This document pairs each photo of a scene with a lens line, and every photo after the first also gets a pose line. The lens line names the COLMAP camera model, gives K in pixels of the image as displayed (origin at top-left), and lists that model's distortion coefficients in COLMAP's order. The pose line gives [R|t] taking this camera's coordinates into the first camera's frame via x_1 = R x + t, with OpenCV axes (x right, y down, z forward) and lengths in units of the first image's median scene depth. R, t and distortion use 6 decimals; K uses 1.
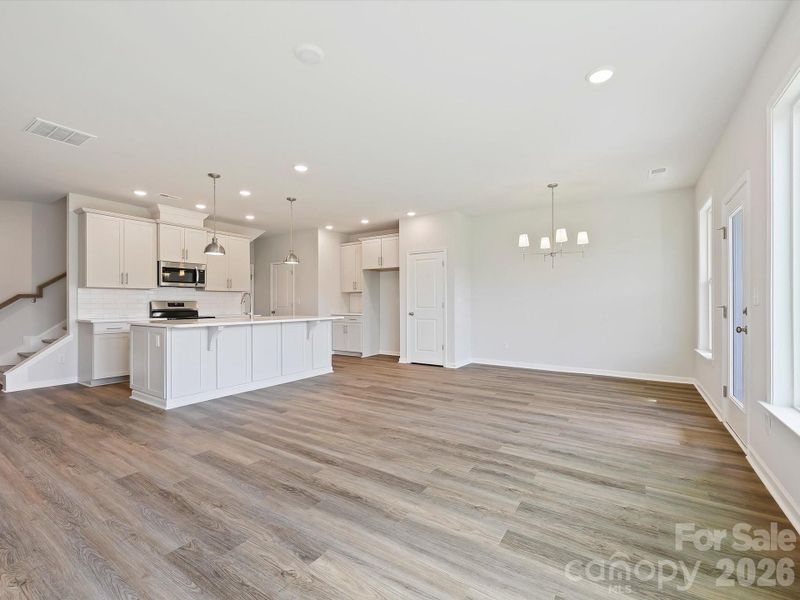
lens RADIAL K [[360.1, 0, 400.3], [0, 360.1, 302.6], [0, 0, 1]] dist [-0.003217, 0.001173]
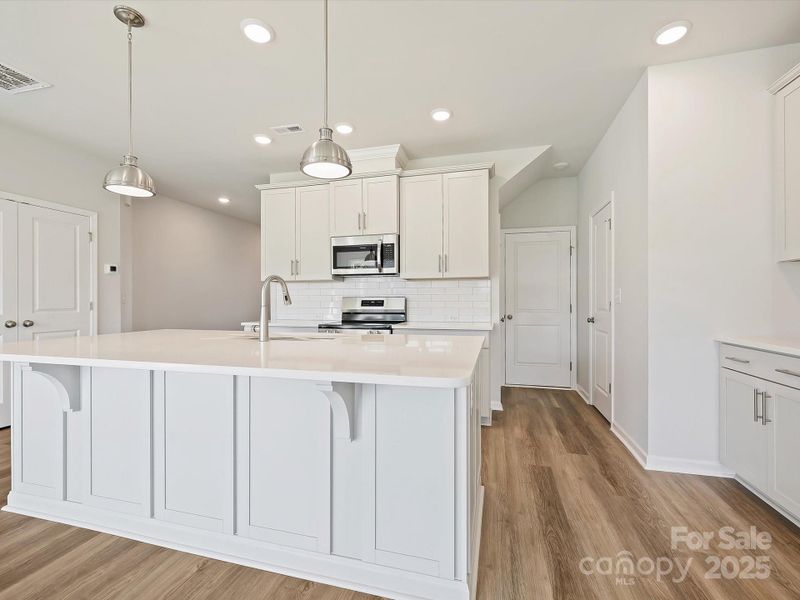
lens RADIAL K [[360.1, 0, 400.4], [0, 360.1, 300.0], [0, 0, 1]] dist [-0.003217, 0.001173]
pose [[0.309327, 0.000314, -0.950956, 0.008395], [0.002444, 0.999996, 0.001126, -0.000757], [0.950953, -0.002672, 0.309325, 1.094172]]
